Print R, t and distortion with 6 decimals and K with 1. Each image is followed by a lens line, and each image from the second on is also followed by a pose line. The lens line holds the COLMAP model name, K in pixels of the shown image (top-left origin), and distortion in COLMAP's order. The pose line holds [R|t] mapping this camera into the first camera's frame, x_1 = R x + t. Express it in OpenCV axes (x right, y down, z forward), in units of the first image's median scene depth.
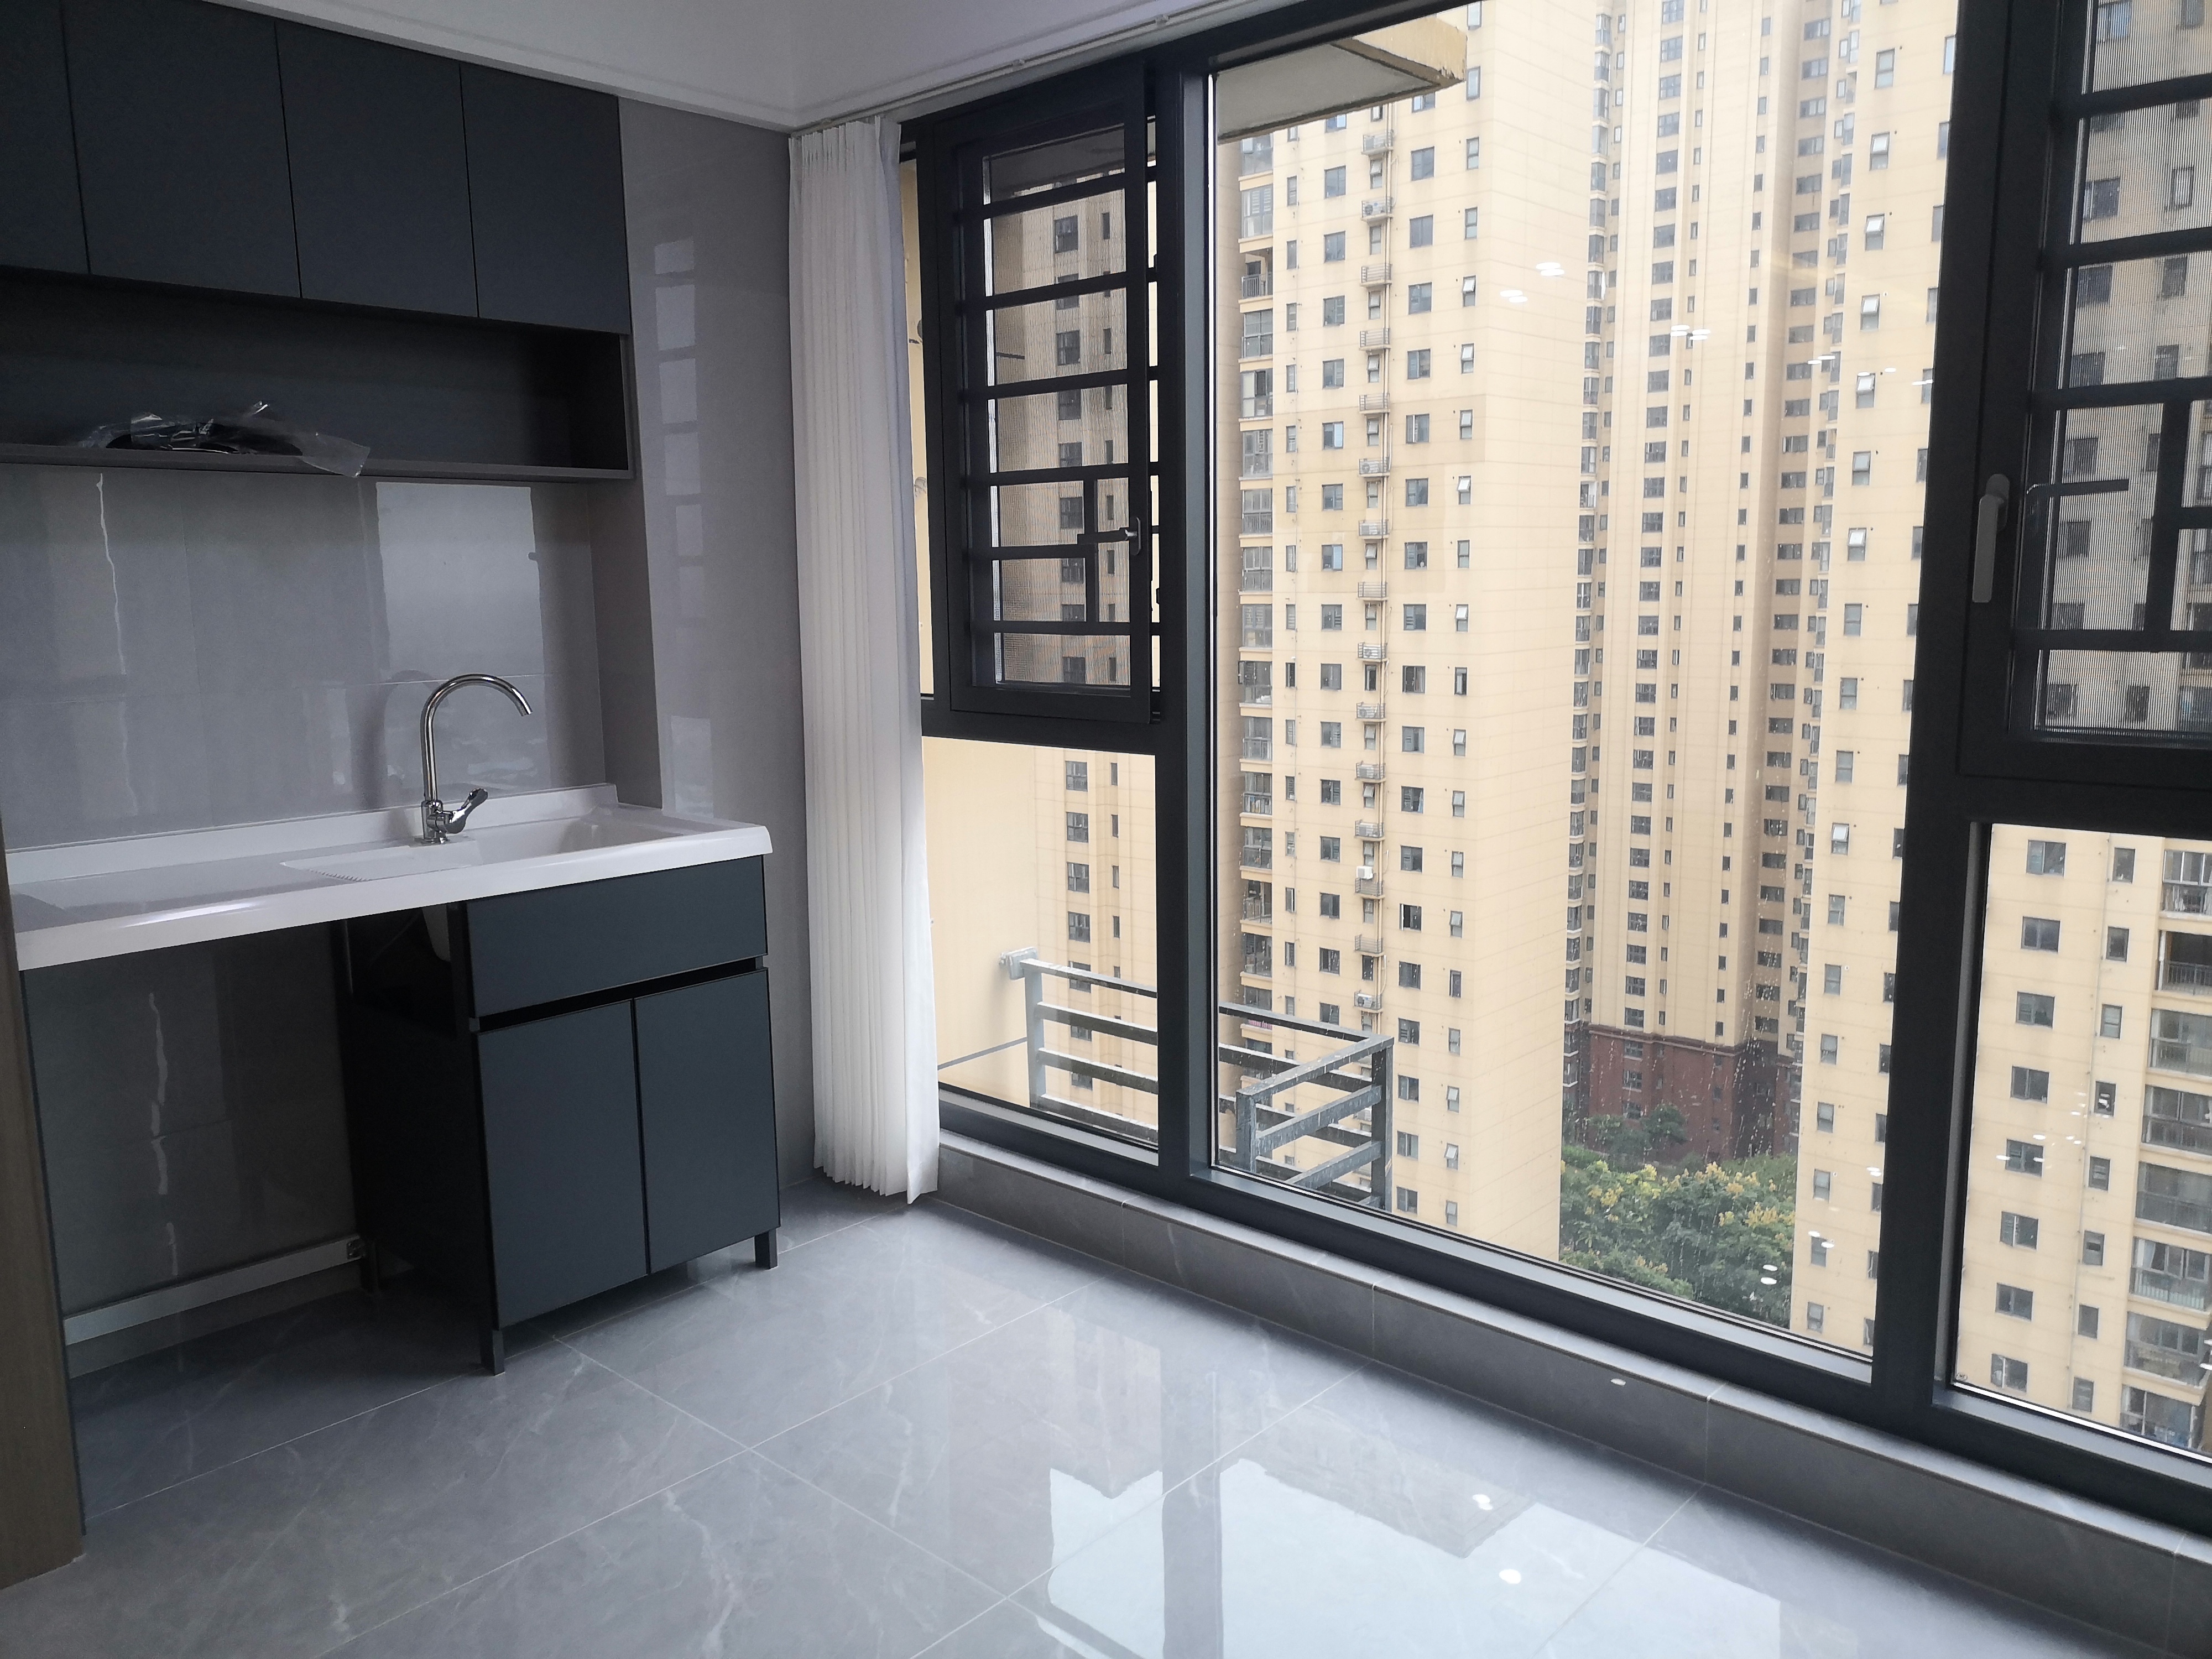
lens RADIAL K [[1660.1, 0, 1086.9], [0, 1660.1, 829.8], [0, 0, 1]] dist [0.043596, -0.022877]
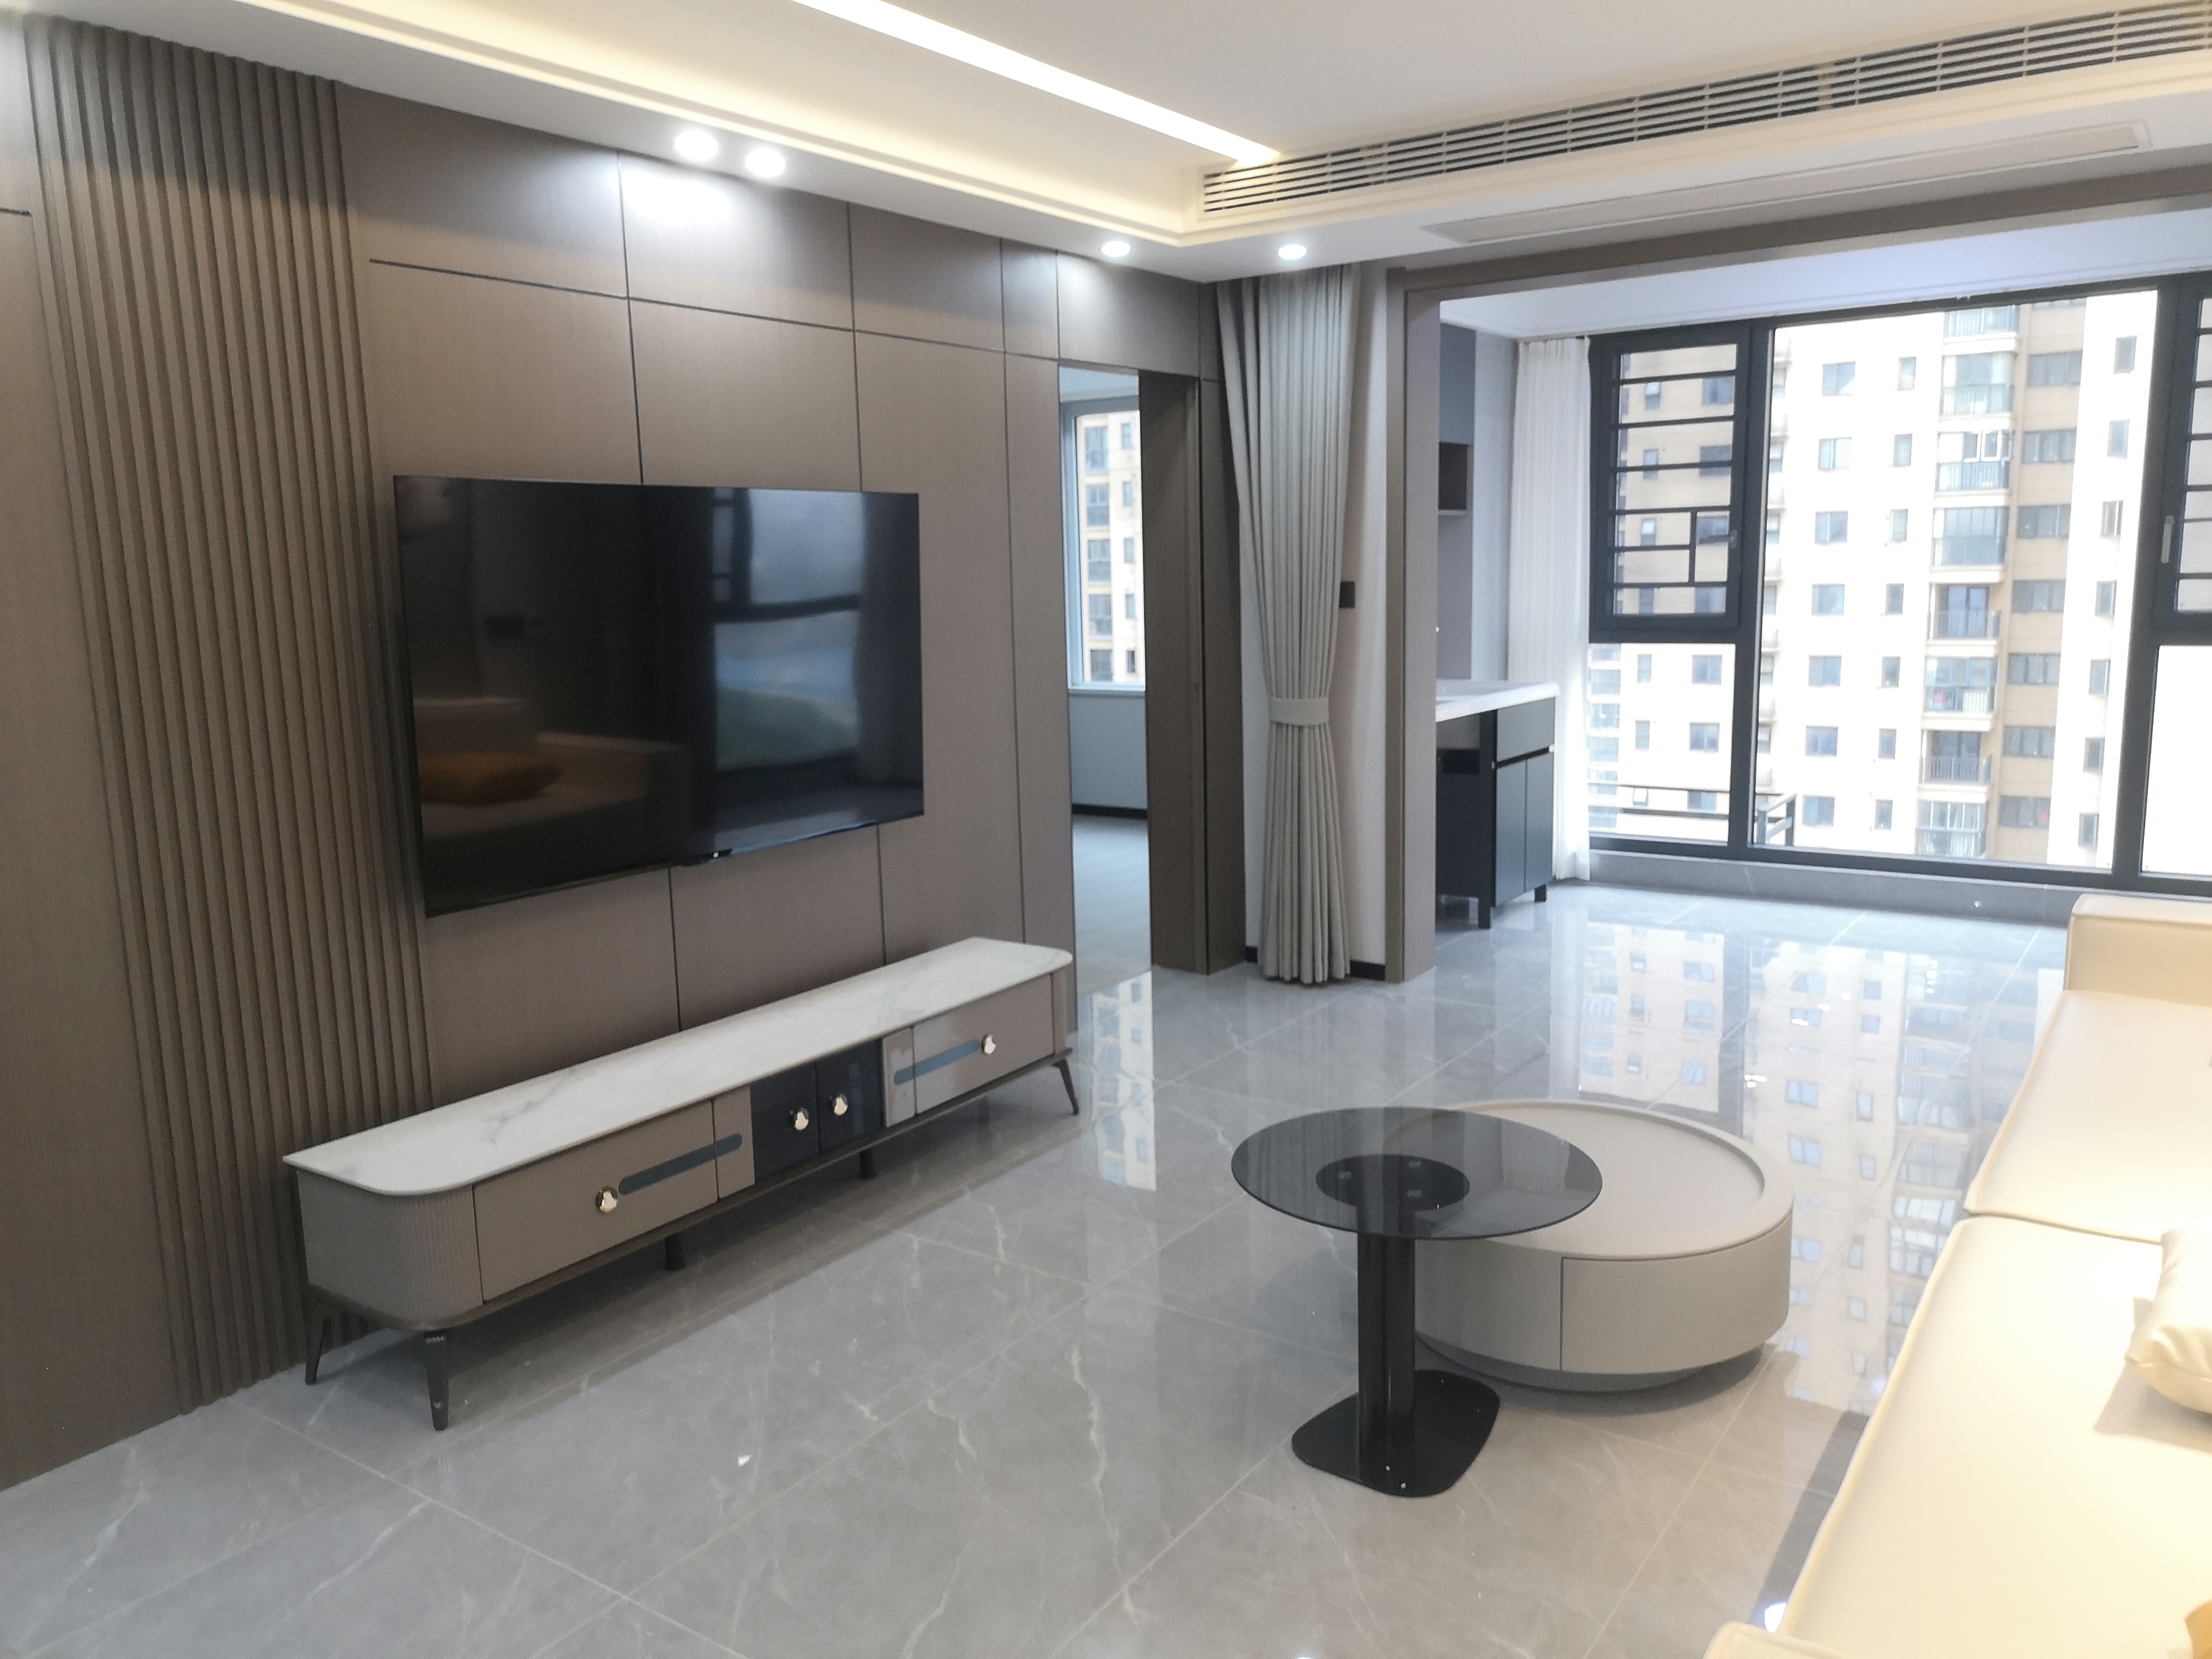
lens RADIAL K [[1660.1, 0, 1116.9], [0, 1660.1, 815.8], [0, 0, 1]] dist [0.043596, -0.022877]
pose [[0.990191, -0.031809, 0.136049, -0.983906], [0.032338, 0.999476, -0.001685, 0.144591], [-0.135924, 0.006068, 0.990701, -0.944710]]
